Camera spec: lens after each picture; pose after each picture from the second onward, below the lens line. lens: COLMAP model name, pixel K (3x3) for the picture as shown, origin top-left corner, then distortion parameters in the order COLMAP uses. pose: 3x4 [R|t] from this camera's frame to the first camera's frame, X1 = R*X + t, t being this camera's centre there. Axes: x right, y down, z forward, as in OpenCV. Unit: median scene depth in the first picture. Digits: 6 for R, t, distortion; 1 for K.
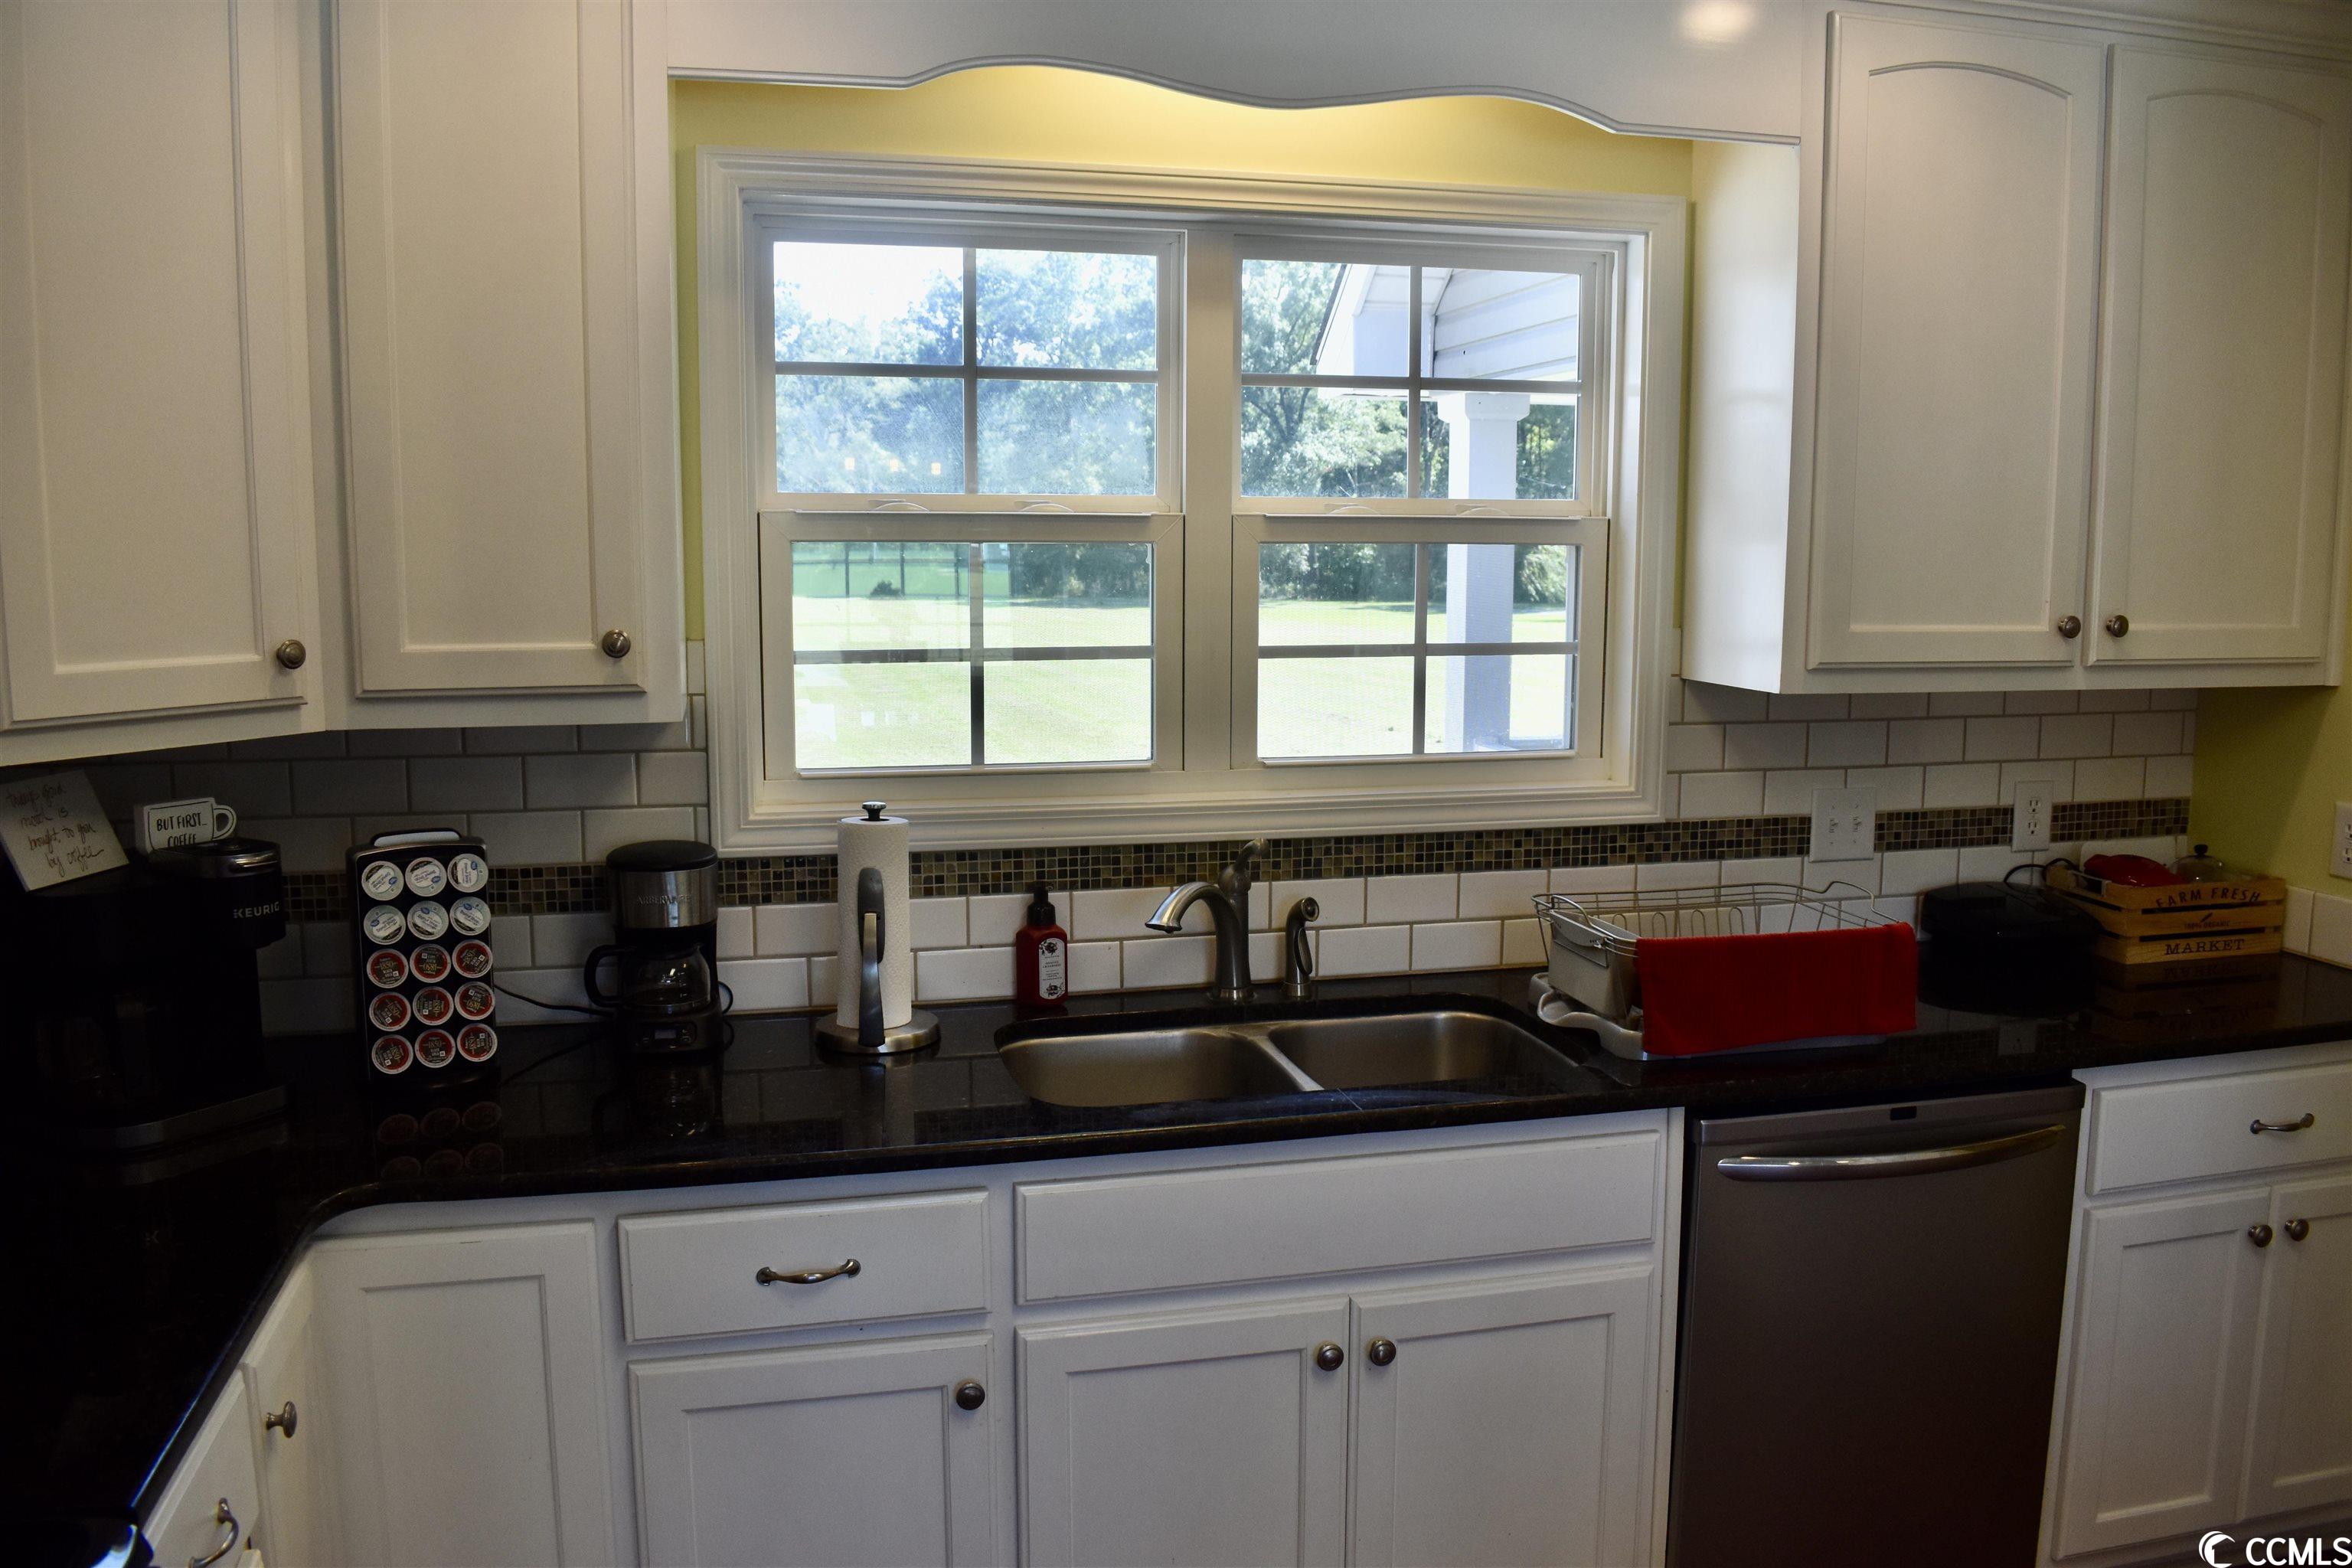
lens RADIAL K [[1888.4, 0, 1185.2], [0, 1888.4, 784.8], [0, 0, 1]] dist [-0.096930, 0.016007]
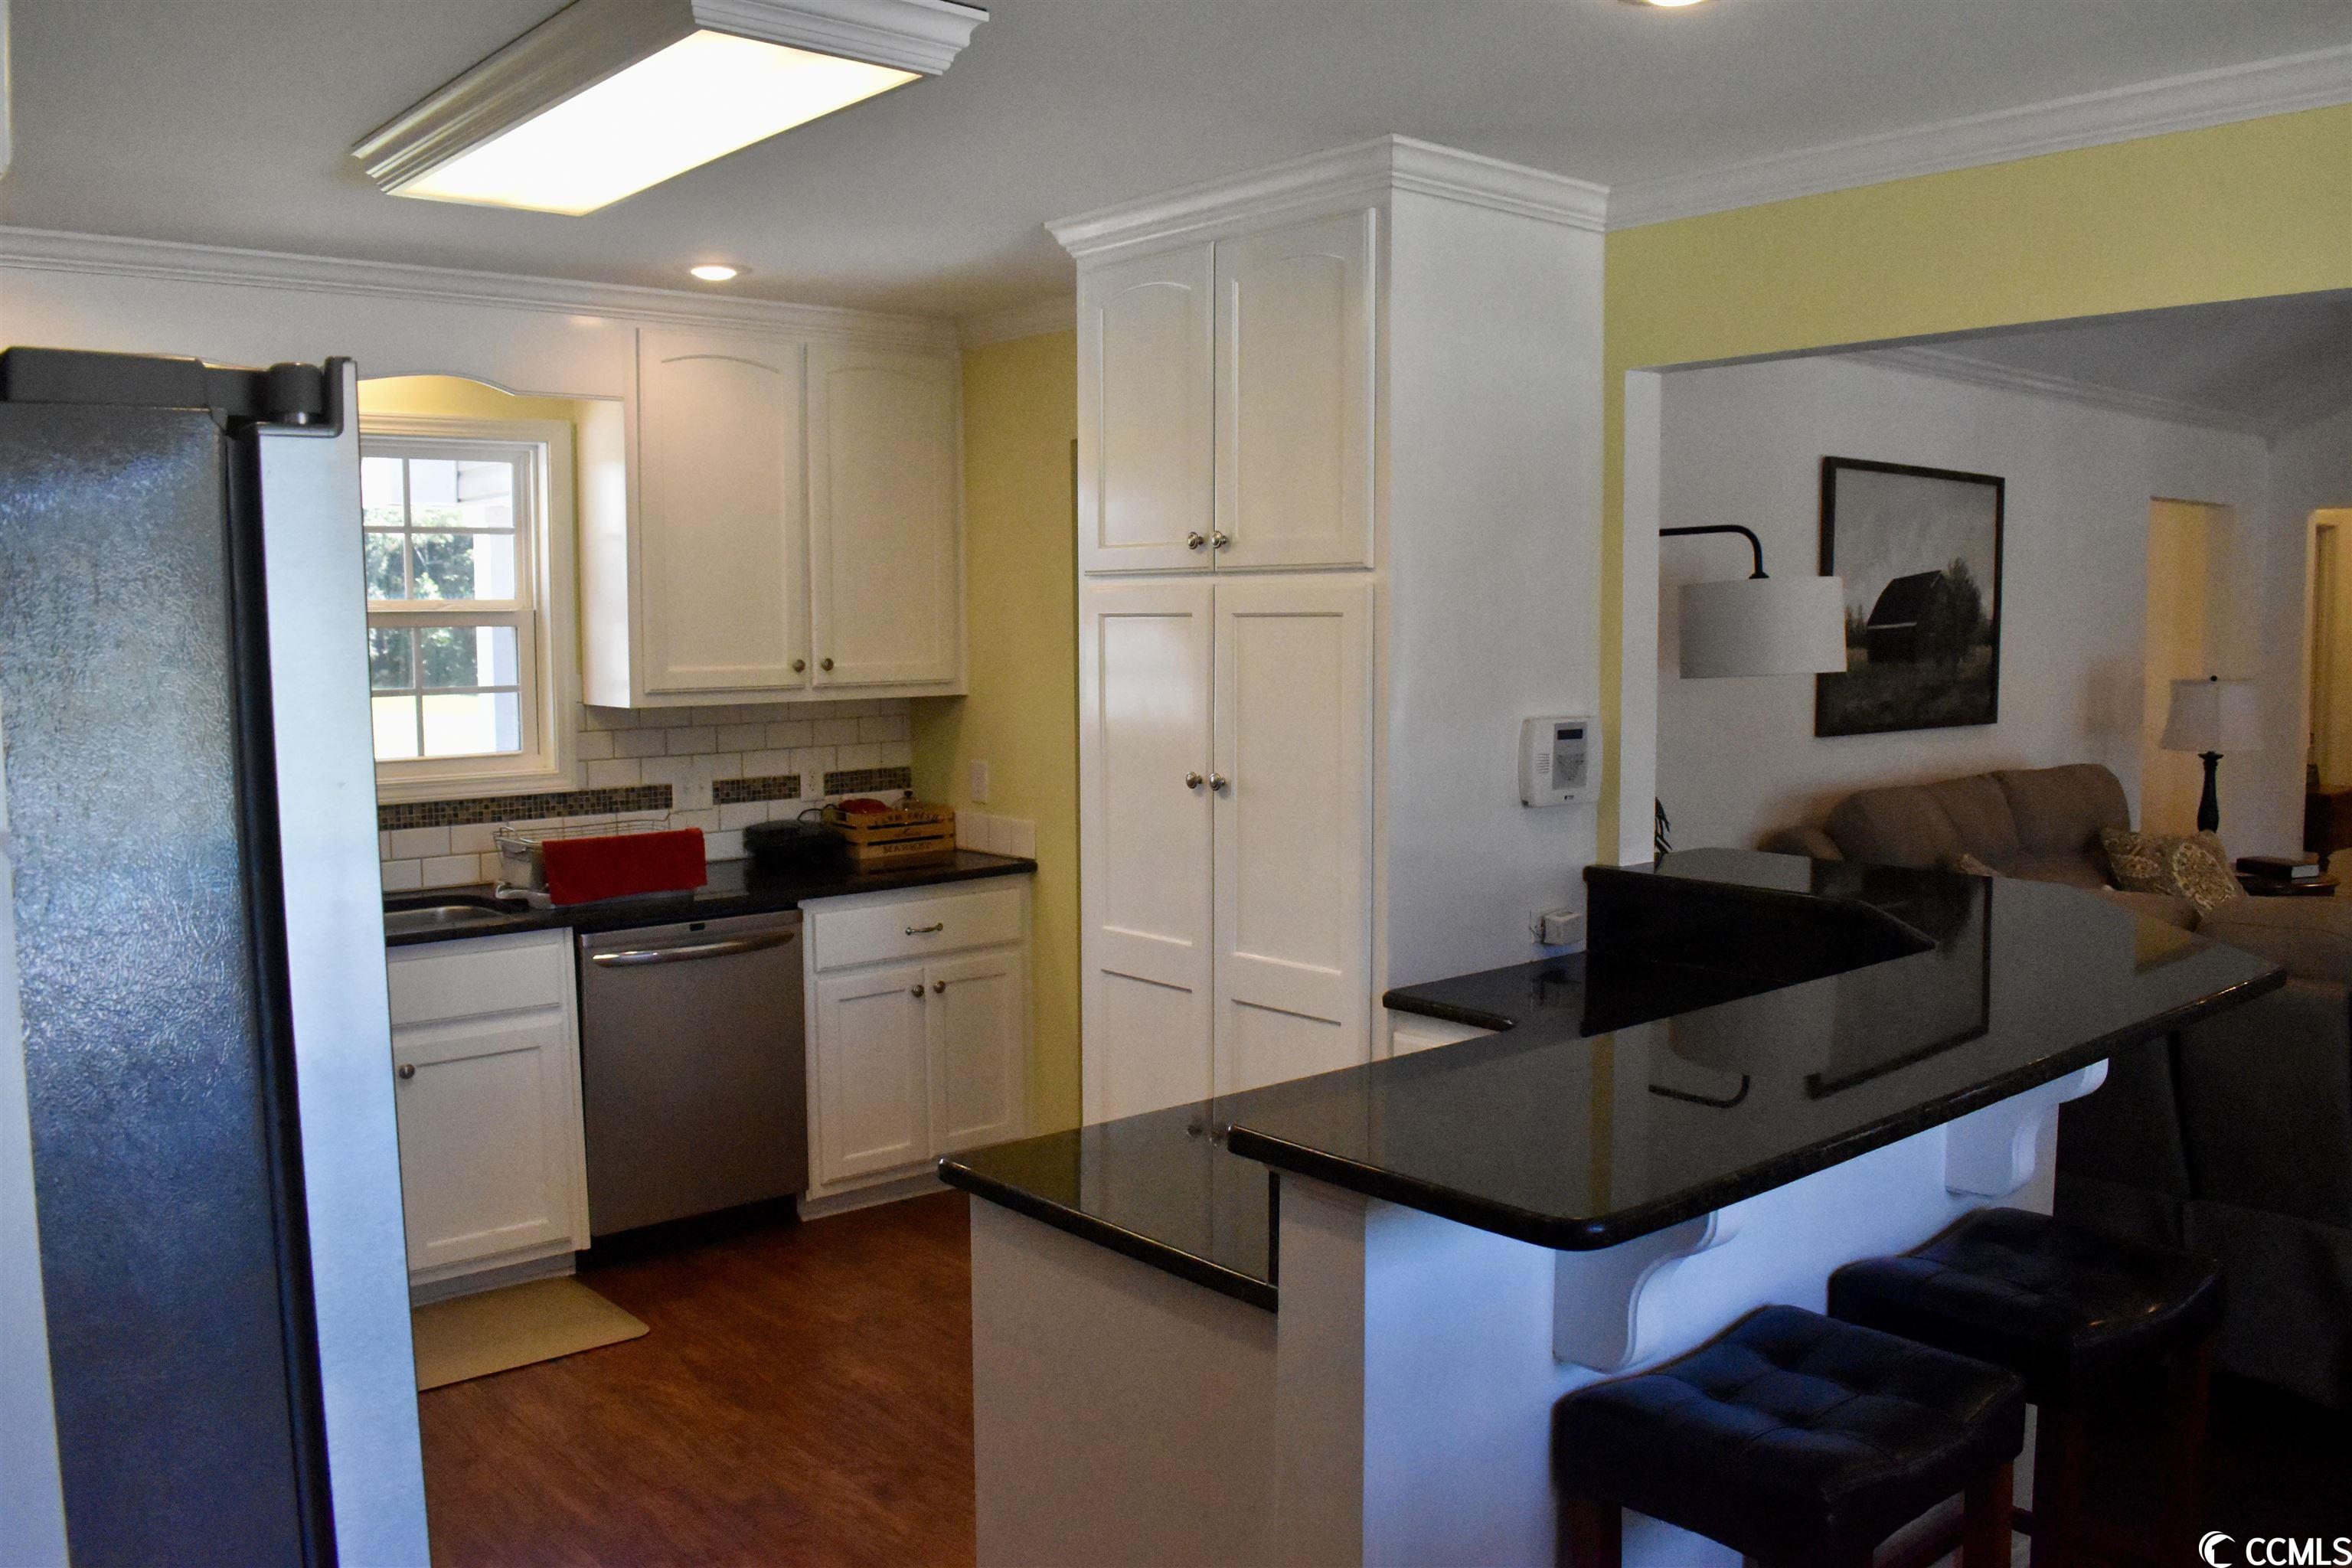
lens RADIAL K [[1888.4, 0, 1186.4], [0, 1888.4, 784.1], [0, 0, 1]] dist [-0.096930, 0.016007]
pose [[0.889666, -0.048500, 0.454029, -0.018389], [0.067134, 0.997431, -0.025001, 0.093623], [-0.451650, 0.052723, 0.890636, -0.737663]]
